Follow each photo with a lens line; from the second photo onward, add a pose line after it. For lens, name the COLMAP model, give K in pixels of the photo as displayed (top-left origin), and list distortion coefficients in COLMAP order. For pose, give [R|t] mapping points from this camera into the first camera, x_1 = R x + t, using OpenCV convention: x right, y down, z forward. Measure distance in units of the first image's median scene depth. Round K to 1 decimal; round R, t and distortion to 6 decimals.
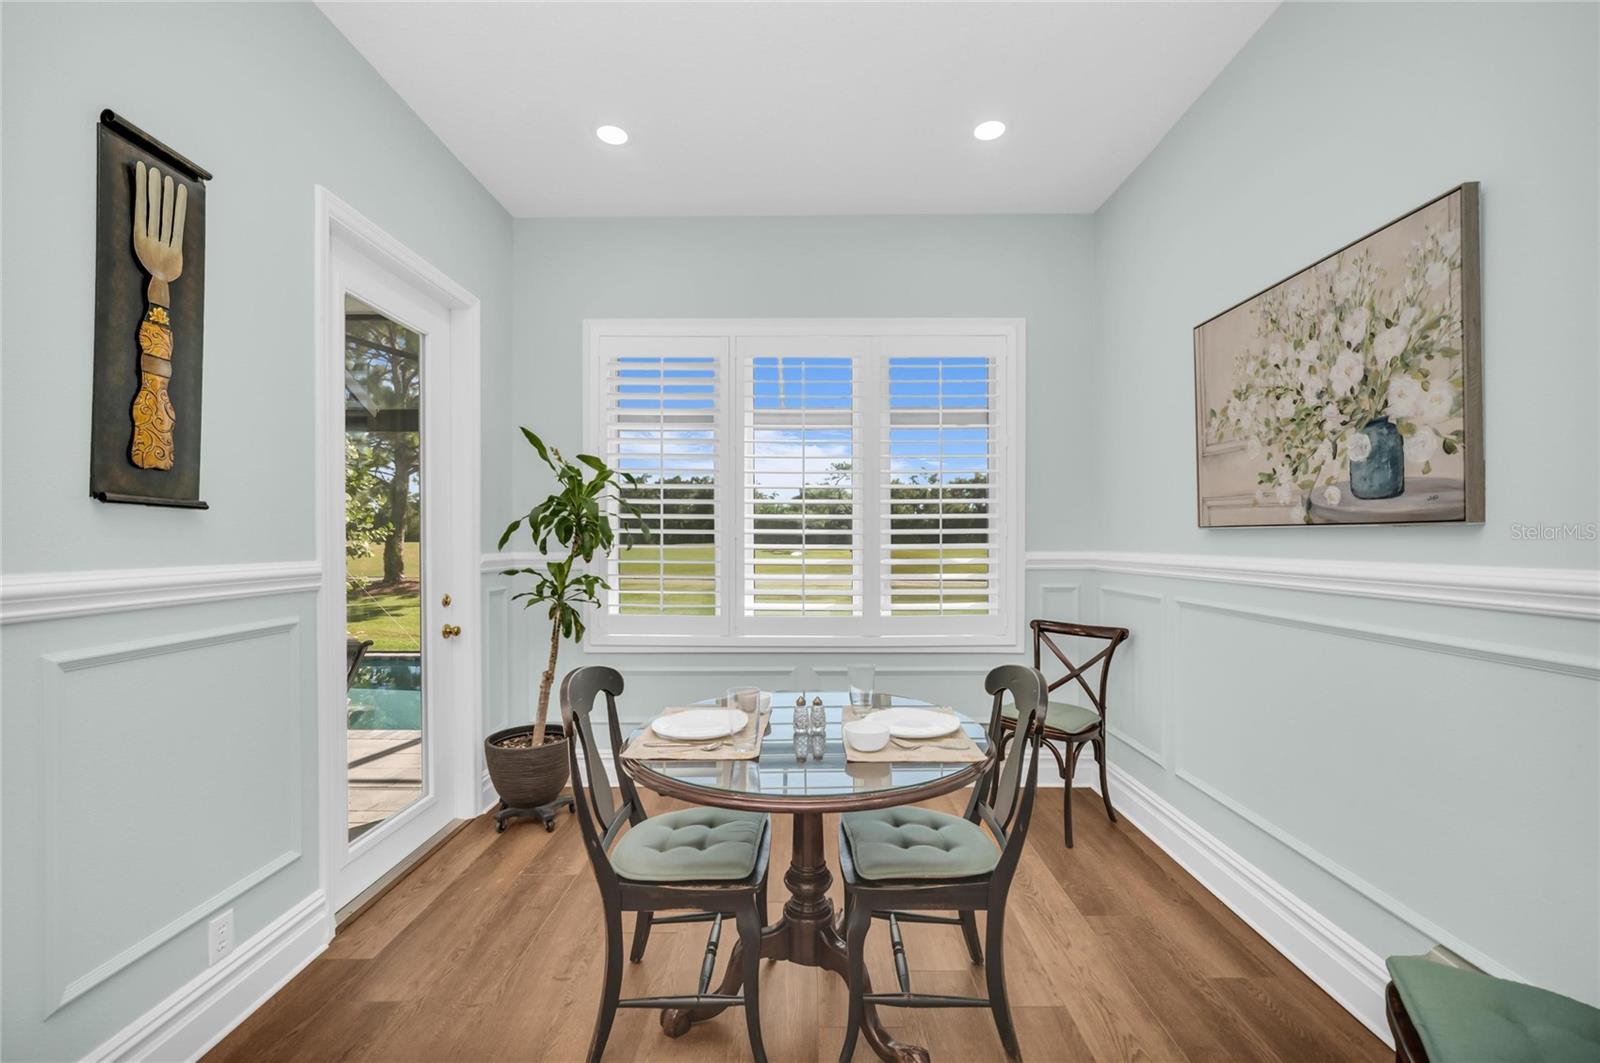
lens RADIAL K [[660.8, 0, 802.6], [0, 660.8, 532.8], [0, 0, 1]] dist [-0.014525, 0.003217]
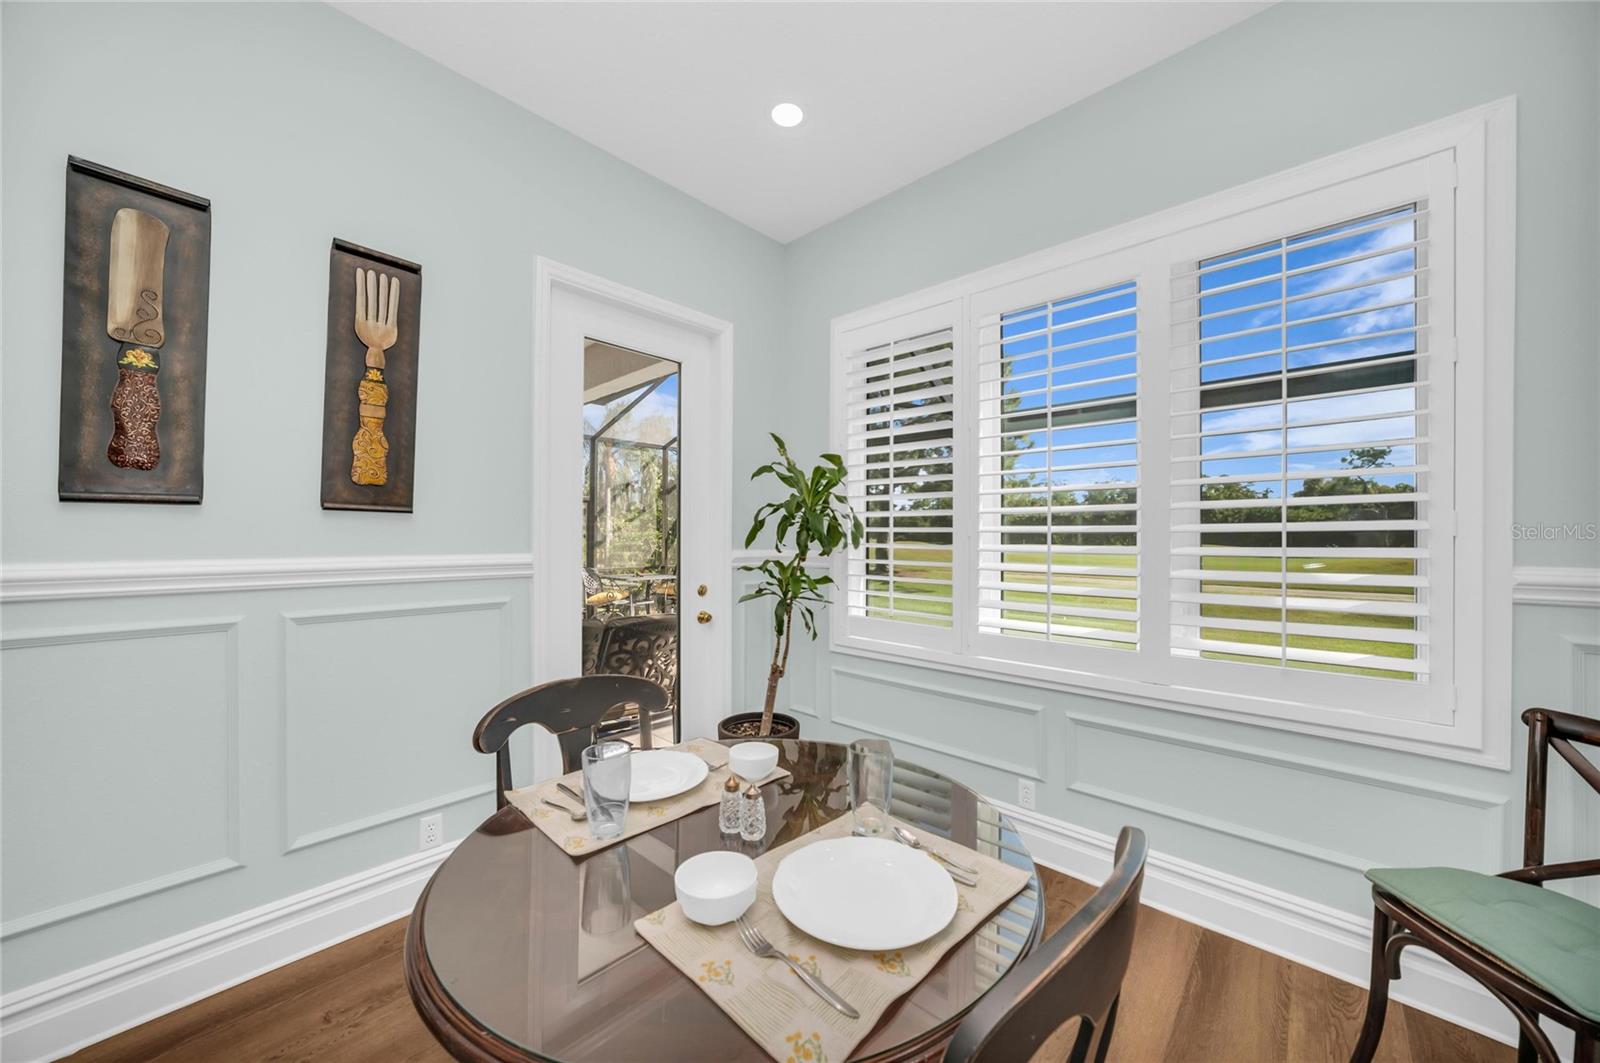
lens RADIAL K [[574.2, 0, 801.8], [0, 574.2, 531.7], [0, 0, 1]] dist [-0.008926, 0.000032]
pose [[0.735950, -0.004488, -0.677021, 0.258328], [0.001174, 0.999985, -0.005353, 0.005259], [0.677035, 0.003144, 0.735944, 0.364421]]
